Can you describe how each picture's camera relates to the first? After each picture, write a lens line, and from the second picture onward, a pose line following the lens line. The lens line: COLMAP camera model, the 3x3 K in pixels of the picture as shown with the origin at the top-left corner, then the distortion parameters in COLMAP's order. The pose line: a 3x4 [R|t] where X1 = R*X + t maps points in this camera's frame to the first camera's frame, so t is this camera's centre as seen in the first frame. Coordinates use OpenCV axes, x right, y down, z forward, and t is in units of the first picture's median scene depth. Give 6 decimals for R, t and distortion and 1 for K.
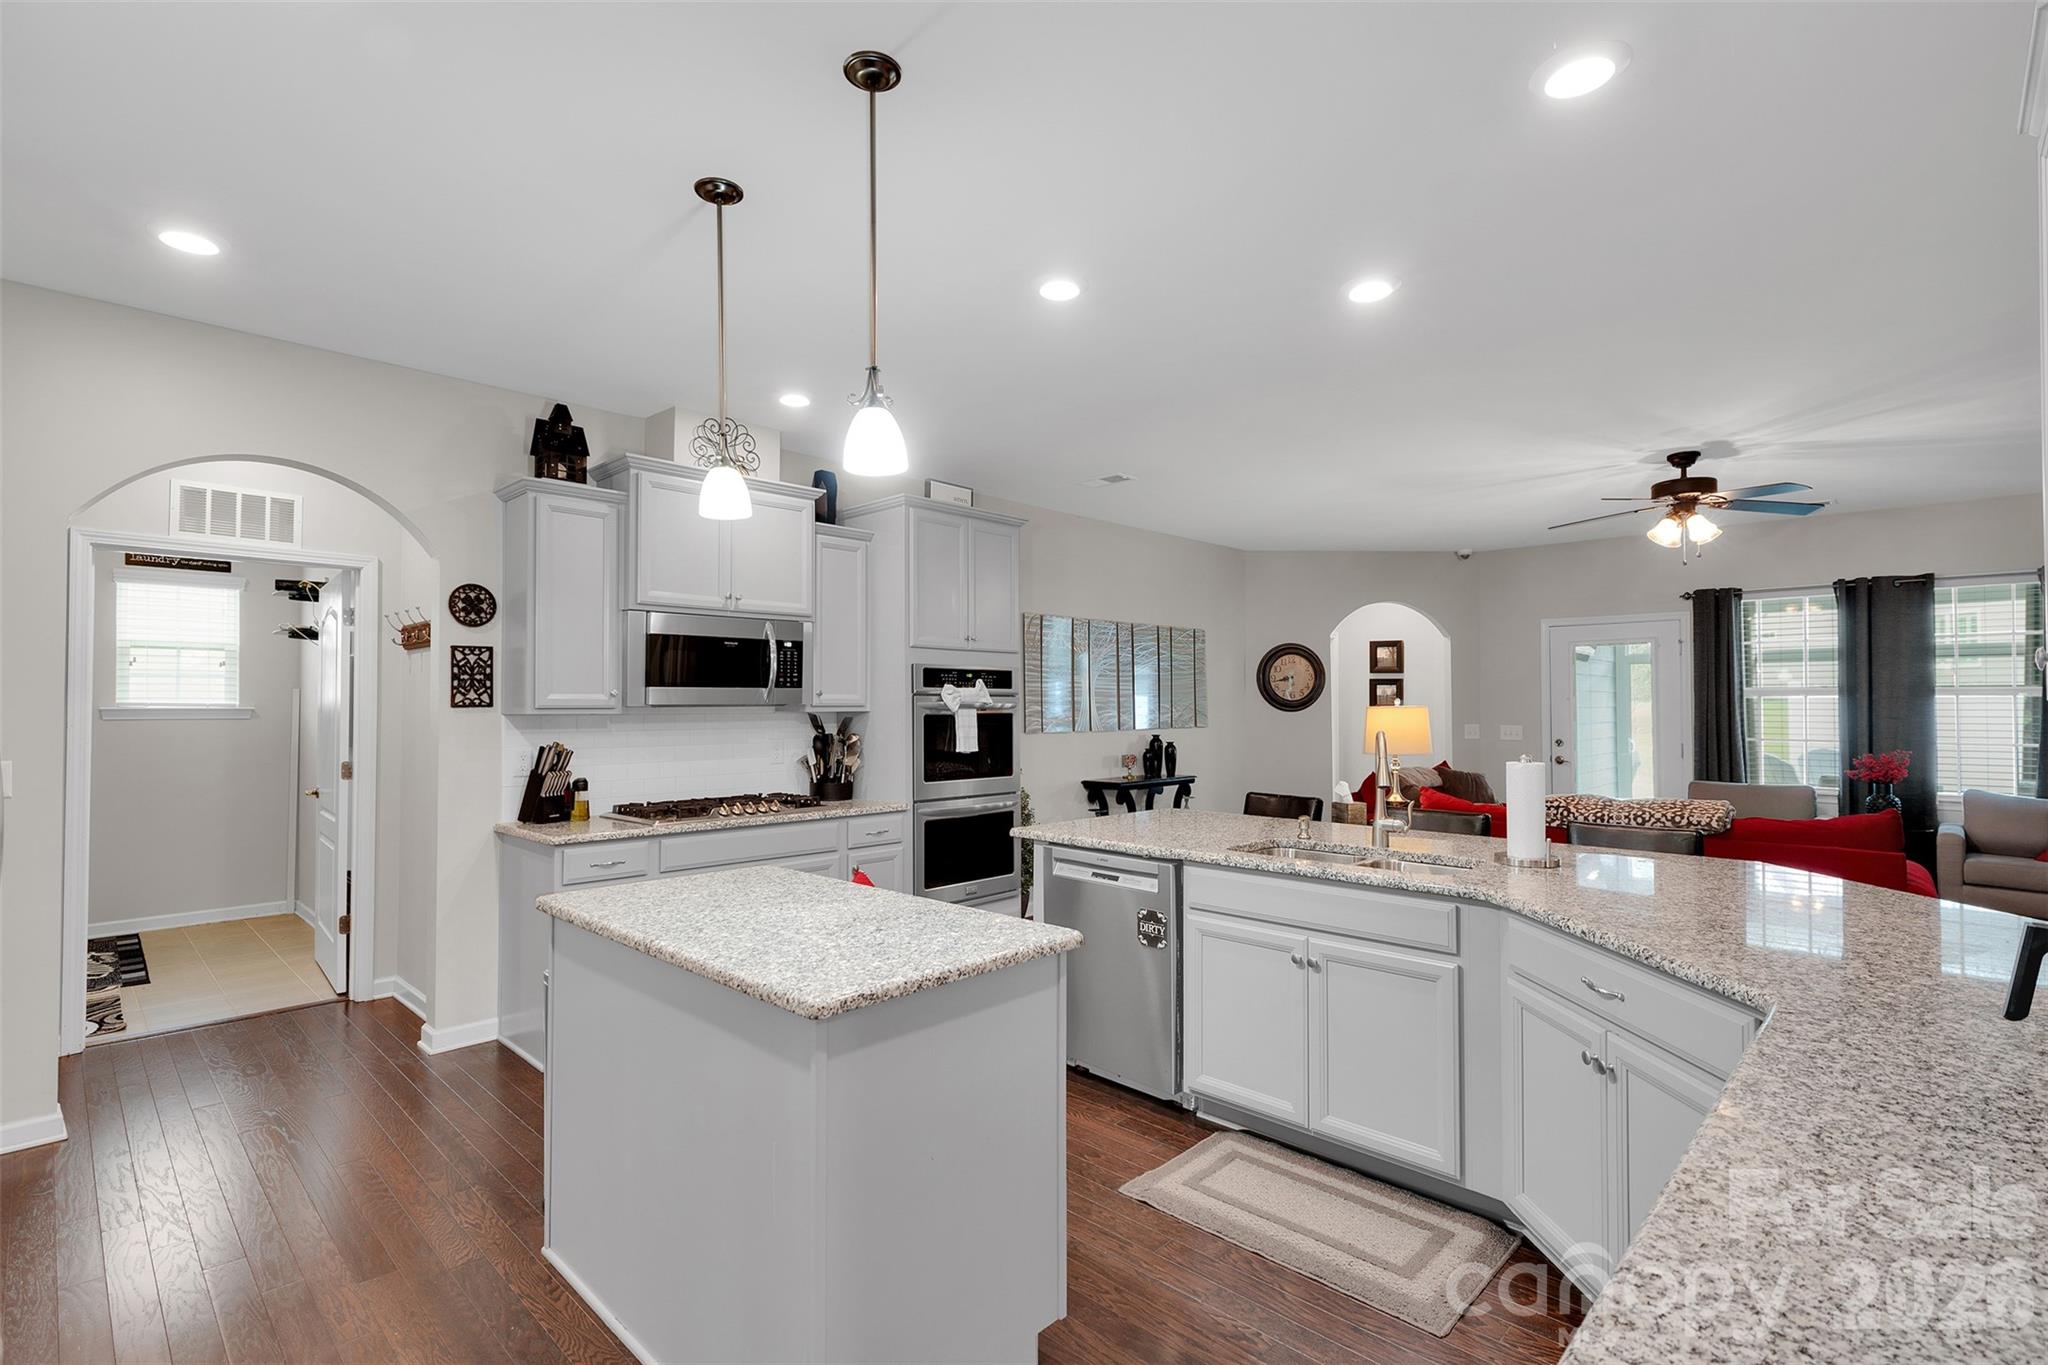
lens RADIAL K [[951.1, 0, 1015.0], [0, 951.1, 692.9], [0, 0, 1]] dist [0.001743, 0.001151]
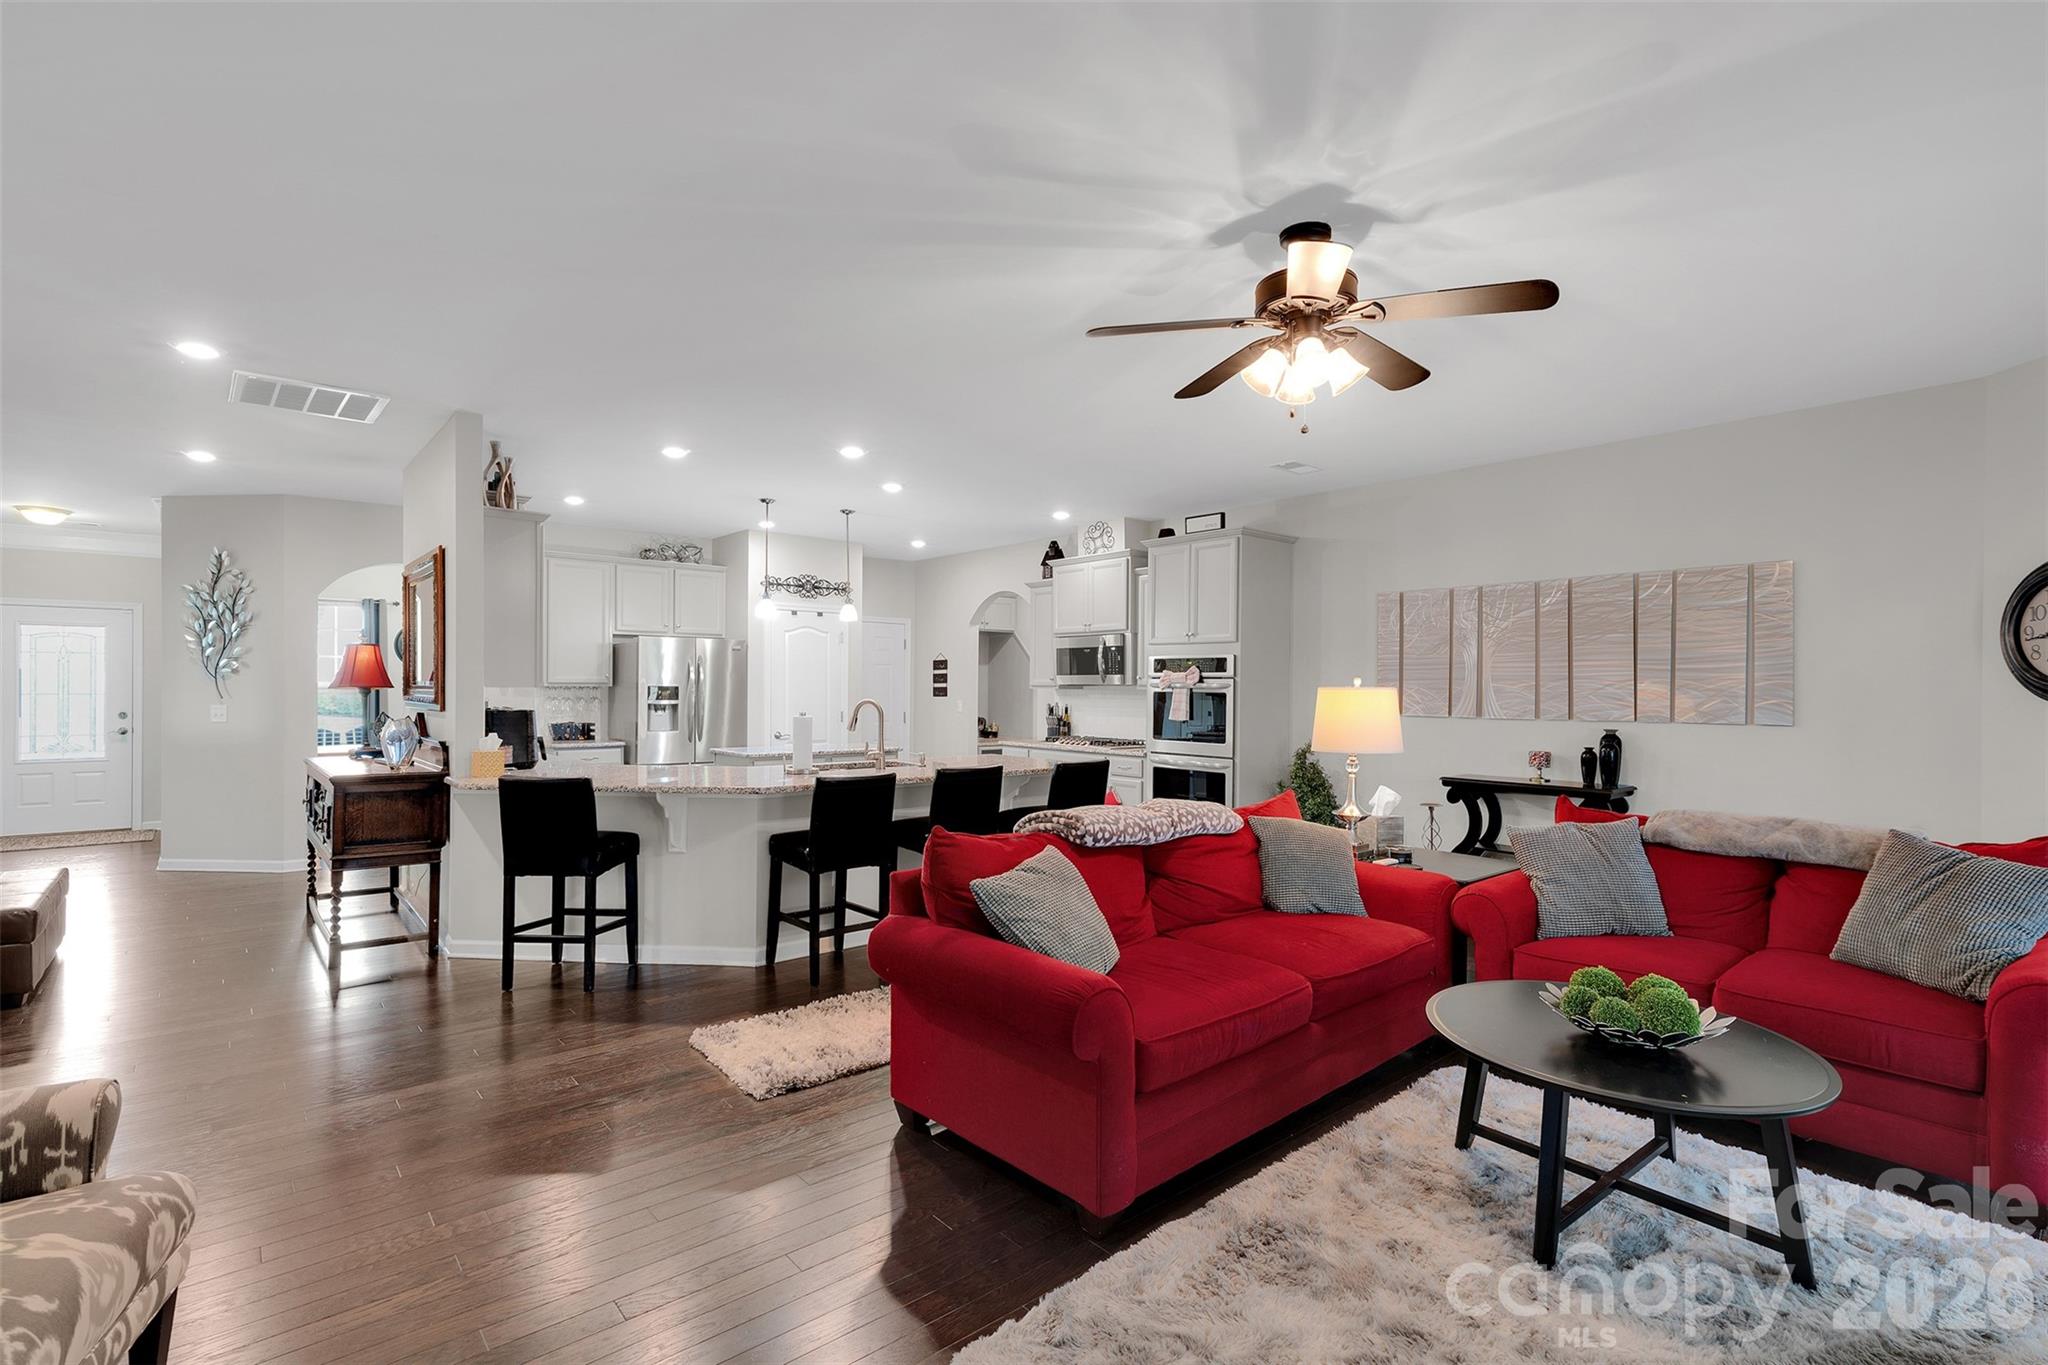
lens RADIAL K [[951.1, 0, 1025.4], [0, 951.1, 693.4], [0, 0, 1]] dist [0.001743, 0.001151]
pose [[-0.090262, 0.008654, -0.995880, 1.326049], [0.006830, 0.999944, 0.008071, 0.011976], [0.995895, -0.006073, -0.090316, 0.928605]]
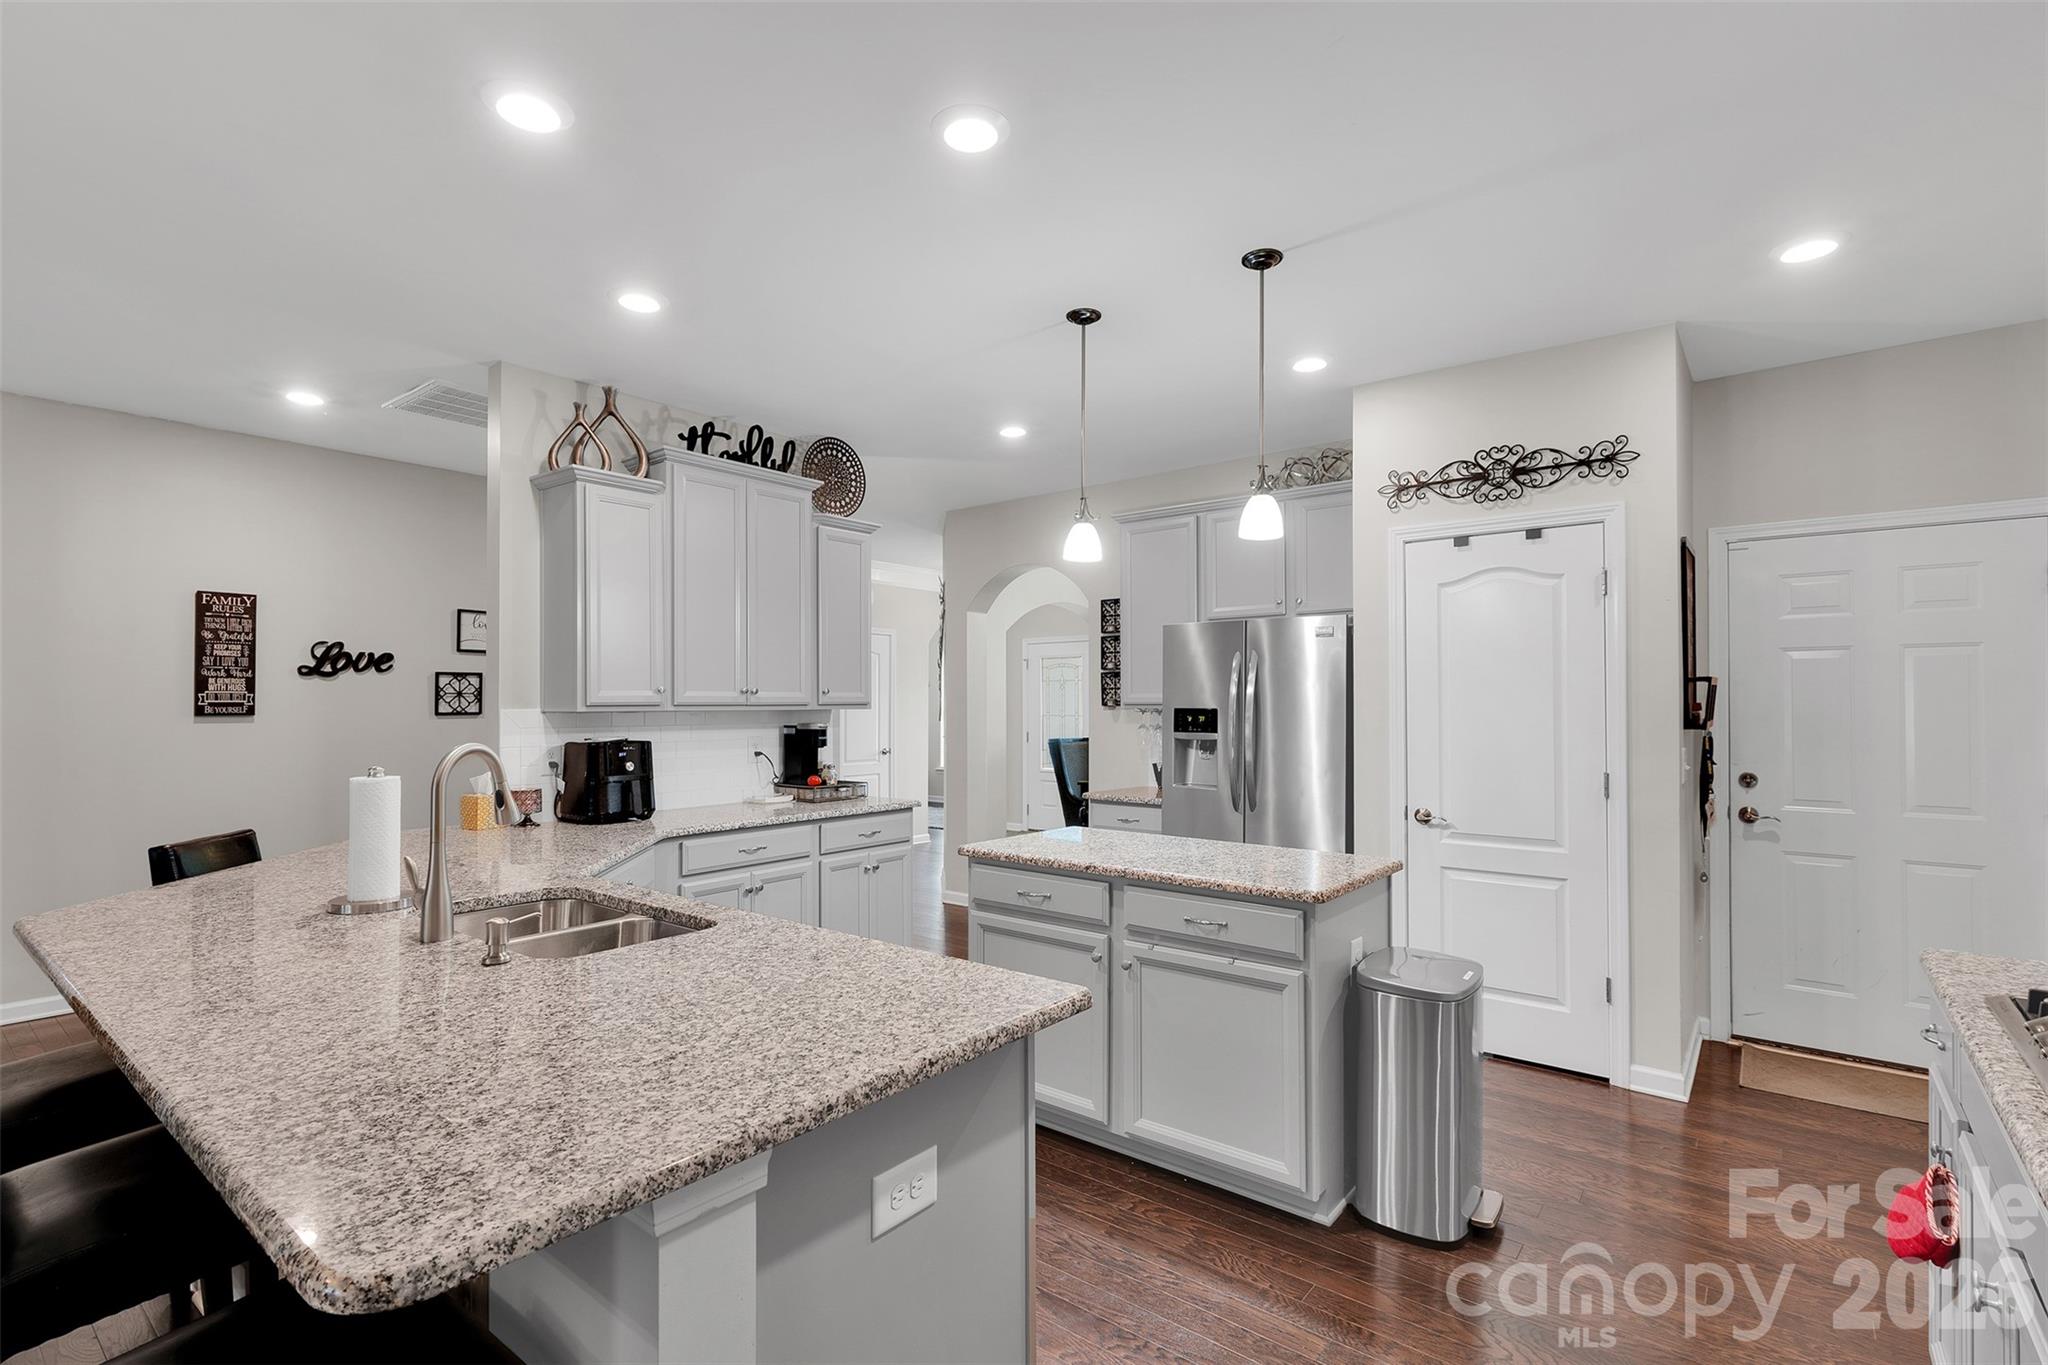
lens RADIAL K [[951.1, 0, 1027.2], [0, 951.1, 689.3], [0, 0, 1]] dist [0.001743, 0.001151]
pose [[-0.994294, 0.000357, -0.106677, 0.053739], [0.003400, 0.999592, -0.028347, 0.015881], [0.106623, -0.028548, -0.993890, 1.074802]]
